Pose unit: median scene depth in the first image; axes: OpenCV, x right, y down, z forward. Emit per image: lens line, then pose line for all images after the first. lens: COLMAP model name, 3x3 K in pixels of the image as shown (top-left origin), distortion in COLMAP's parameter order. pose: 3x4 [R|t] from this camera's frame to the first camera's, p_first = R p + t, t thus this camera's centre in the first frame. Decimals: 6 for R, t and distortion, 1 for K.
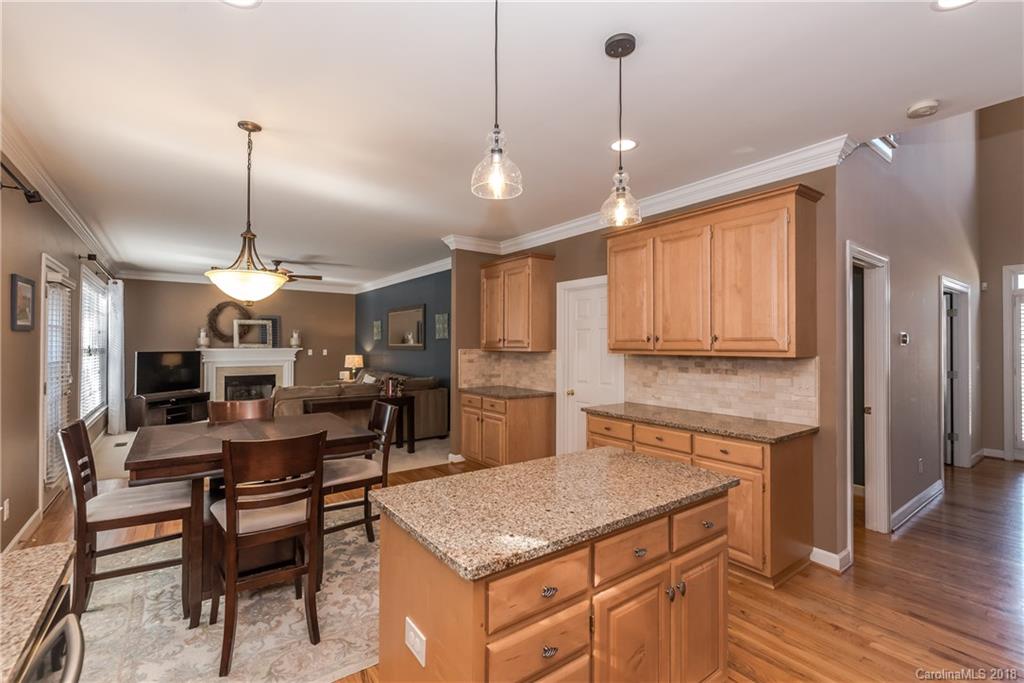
lens RADIAL K [[443.7, 0, 511.0], [0, 443.7, 344.5], [0, 0, 1]] dist [0.001542, -0.000689]
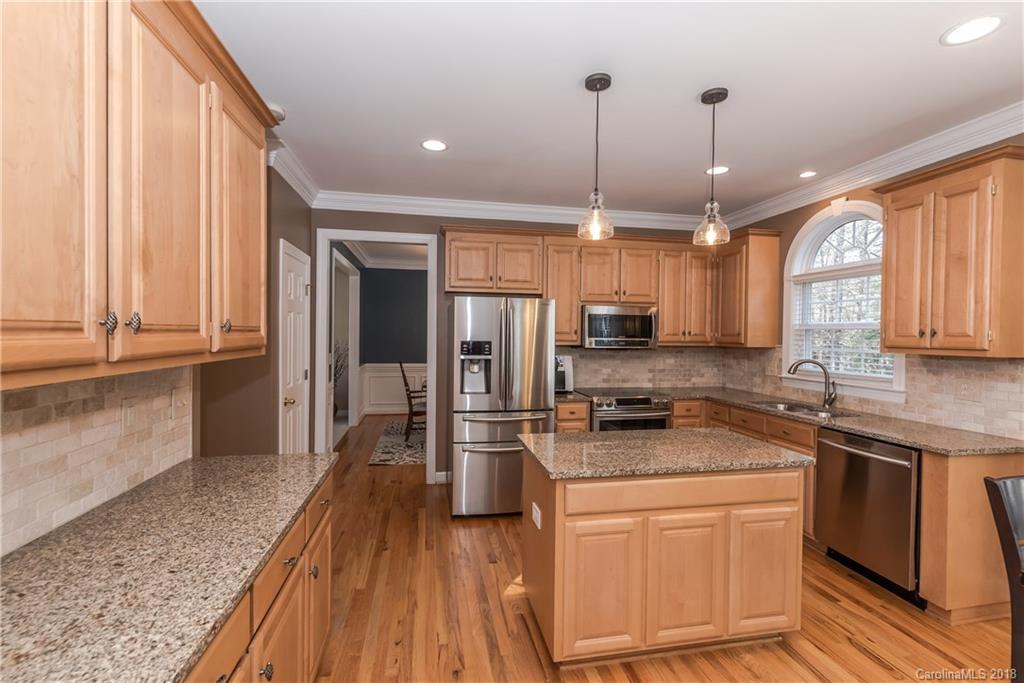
lens RADIAL K [[443.7, 0, 512.9], [0, 443.7, 339.8], [0, 0, 1]] dist [0.001542, -0.000689]
pose [[-0.903976, -0.017541, 0.427224, -0.035437], [-0.013714, 0.999834, 0.012033, -0.008298], [-0.427364, 0.005018, -0.904066, 1.290804]]
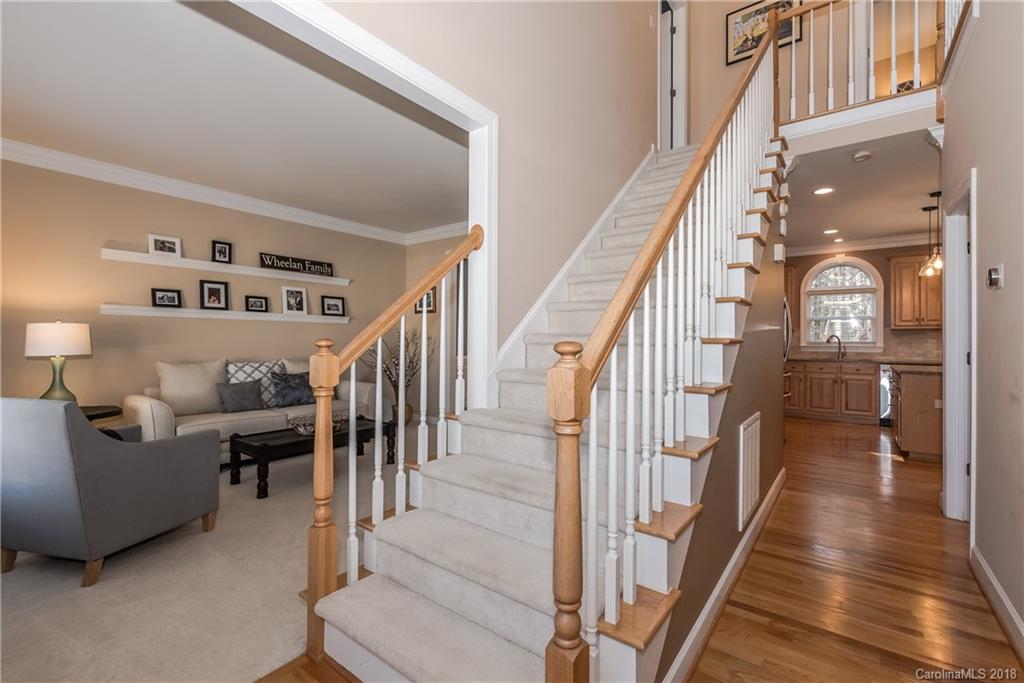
lens RADIAL K [[443.7, 0, 513.5], [0, 443.7, 336.7], [0, 0, 1]] dist [0.001542, -0.000689]
pose [[-0.960022, -0.007615, -0.279821, 1.888542], [-0.005513, 0.999950, -0.008298, 0.081099], [0.279870, -0.006424, -0.960016, 1.606294]]
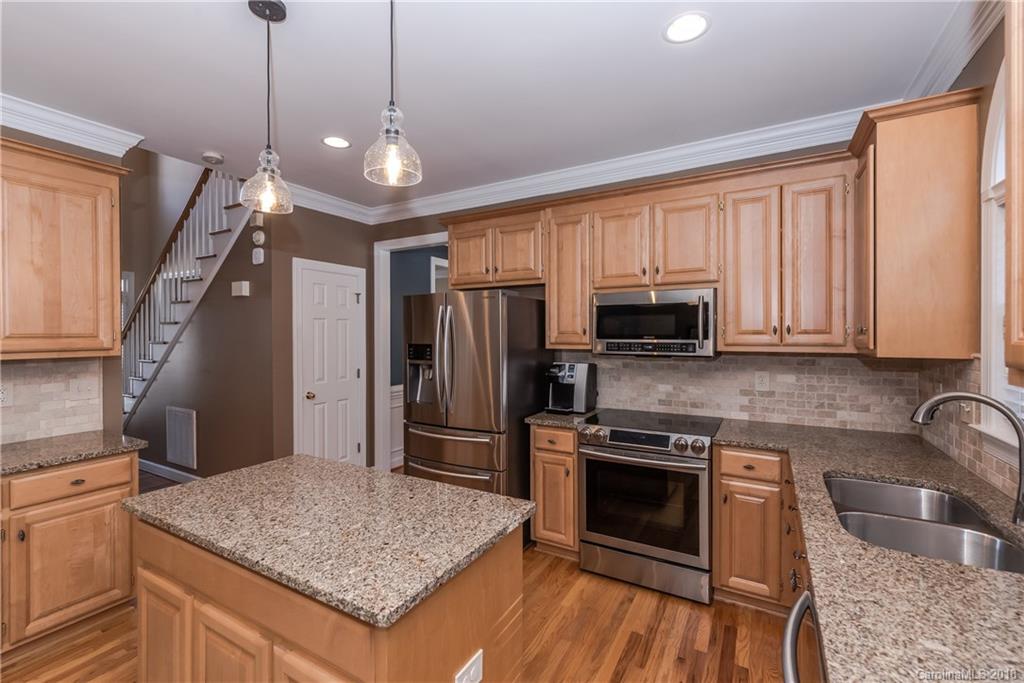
lens RADIAL K [[443.7, 0, 508.0], [0, 443.7, 334.8], [0, 0, 1]] dist [0.001542, -0.000689]
pose [[-0.396121, -0.001171, 0.918198, -0.457744], [0.000666, 0.999999, 0.001563, -0.012555], [-0.918198, 0.001231, -0.396120, 0.550079]]
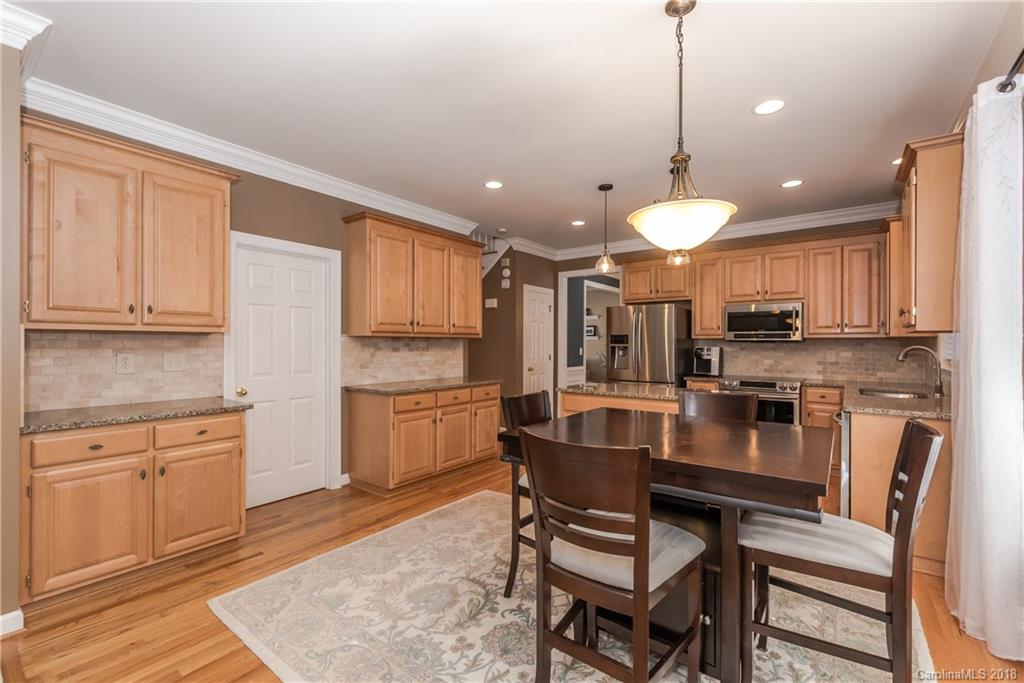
lens RADIAL K [[443.7, 0, 505.3], [0, 443.7, 342.3], [0, 0, 1]] dist [0.001542, -0.000689]
pose [[-0.277089, 0.002265, 0.960842, -0.999471], [-0.006337, 0.999971, -0.004185, 0.047565], [-0.960823, -0.007249, -0.277066, 1.230647]]
